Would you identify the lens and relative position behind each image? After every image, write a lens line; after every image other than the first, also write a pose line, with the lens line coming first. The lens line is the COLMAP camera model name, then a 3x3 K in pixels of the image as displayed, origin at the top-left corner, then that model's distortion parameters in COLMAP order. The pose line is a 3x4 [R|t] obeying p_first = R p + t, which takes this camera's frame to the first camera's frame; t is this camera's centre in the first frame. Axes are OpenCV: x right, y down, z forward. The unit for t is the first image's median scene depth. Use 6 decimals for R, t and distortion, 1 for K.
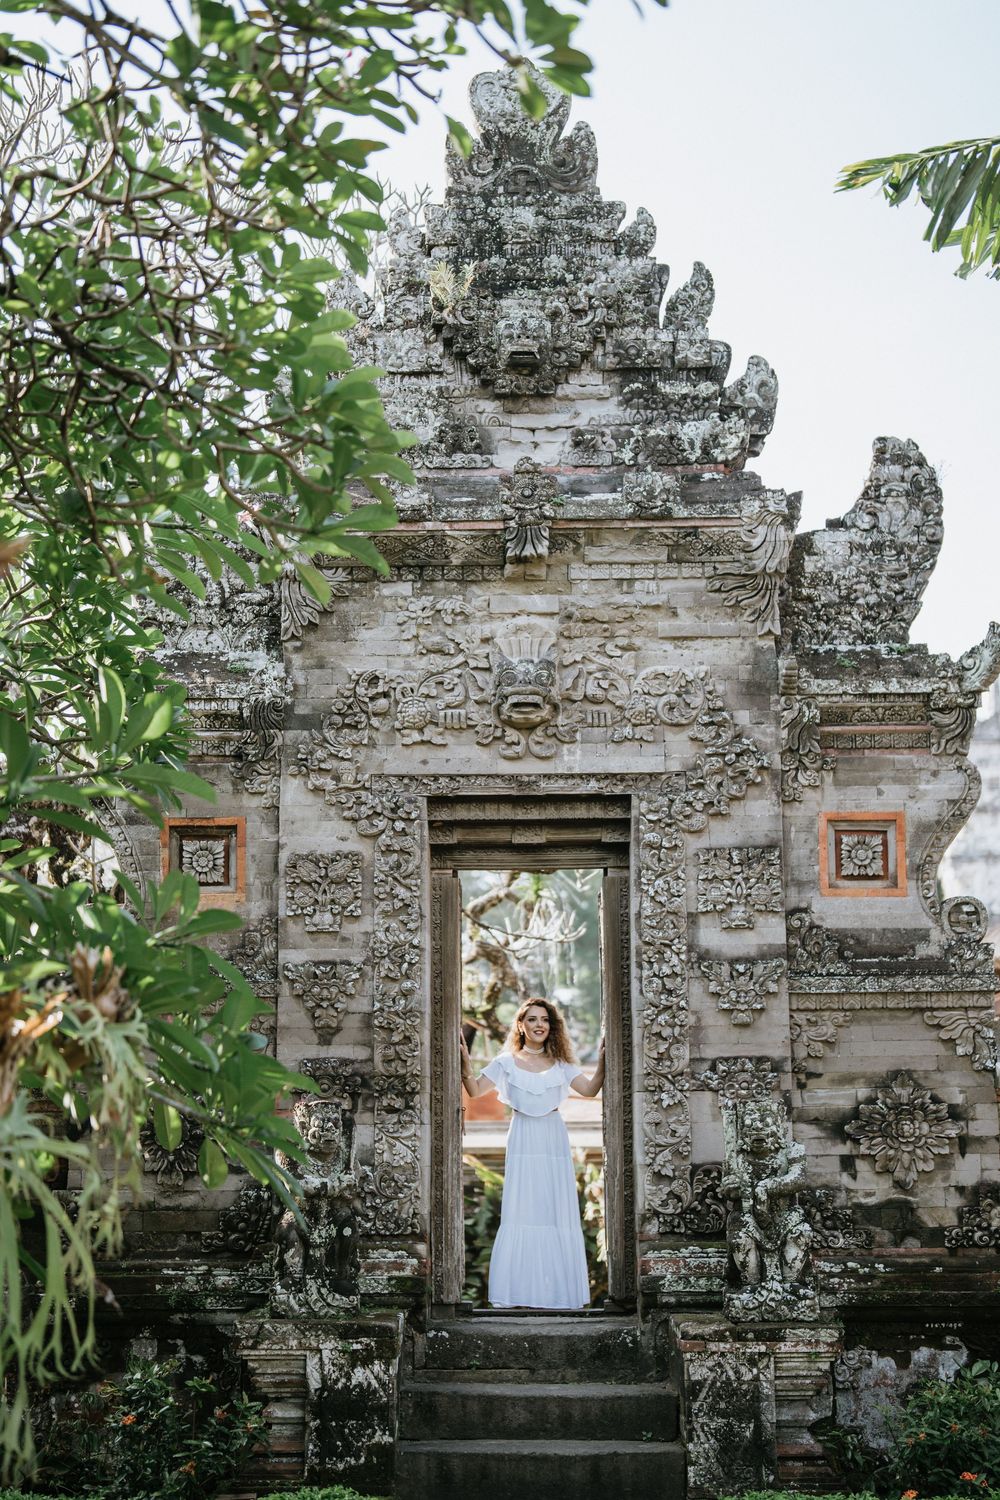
lens RADIAL K [[1997.9, 0, 500.0], [0, 1997.9, 750.0], [0, 0, 1]] dist [-0.108387, 0.635774]
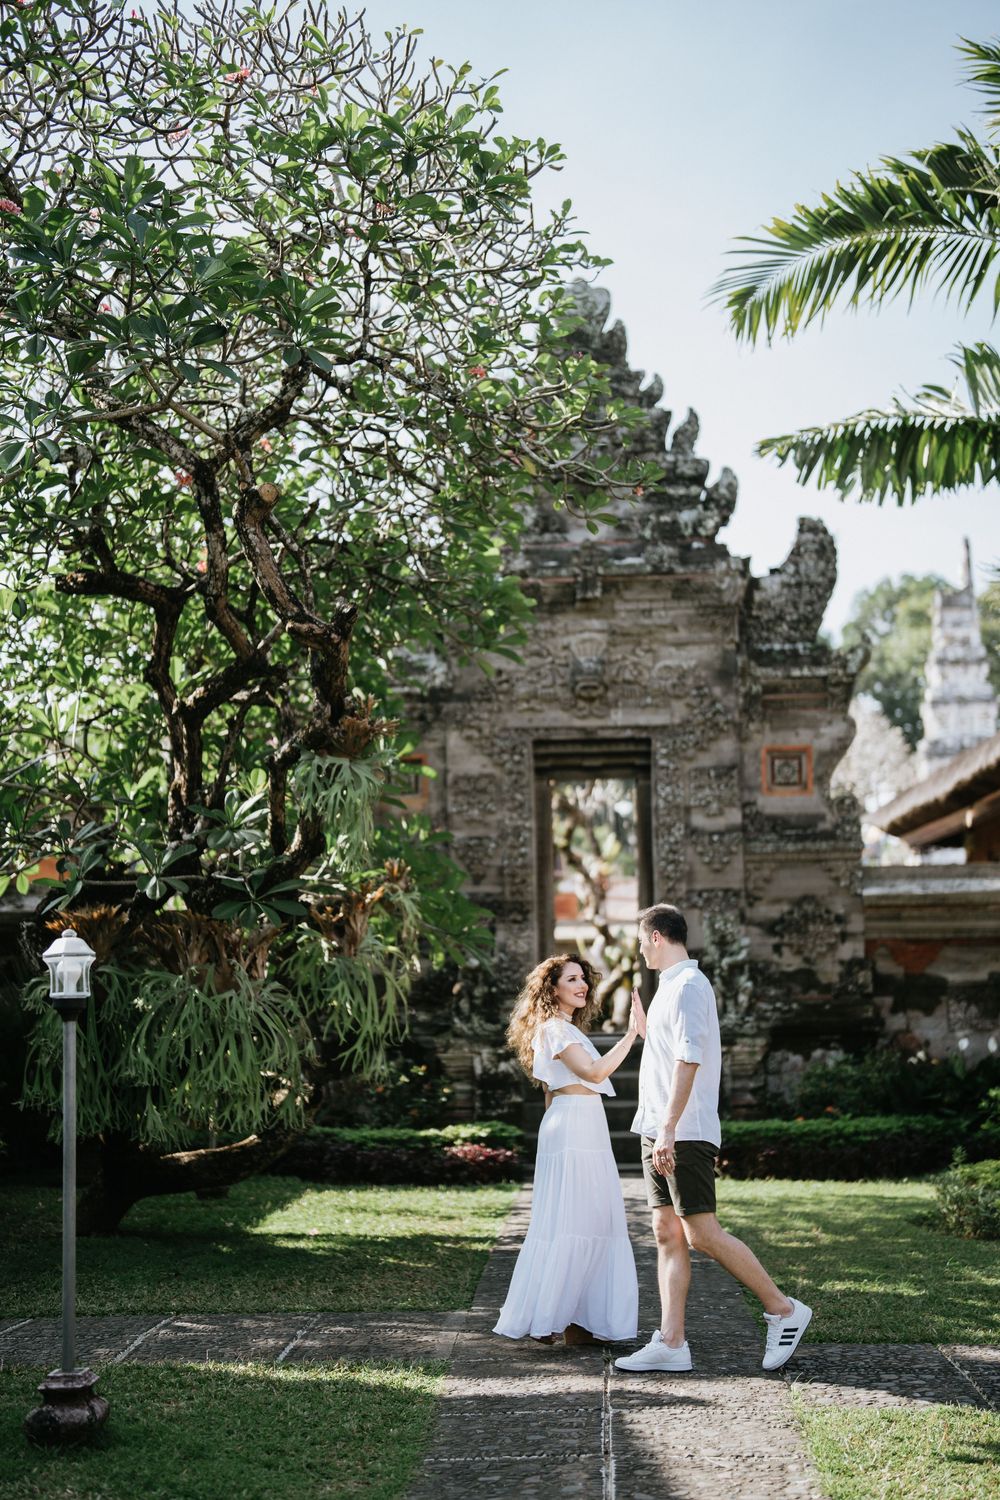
lens RADIAL K [[1997.9, 0, 500.0], [0, 1997.9, 750.0], [0, 0, 1]] dist [-0.108387, 0.635774]
pose [[0.999332, -0.015607, -0.033040, -0.007623], [0.019054, 0.994104, 0.106740, -0.151812], [0.031179, -0.107298, 0.993738, -0.704851]]
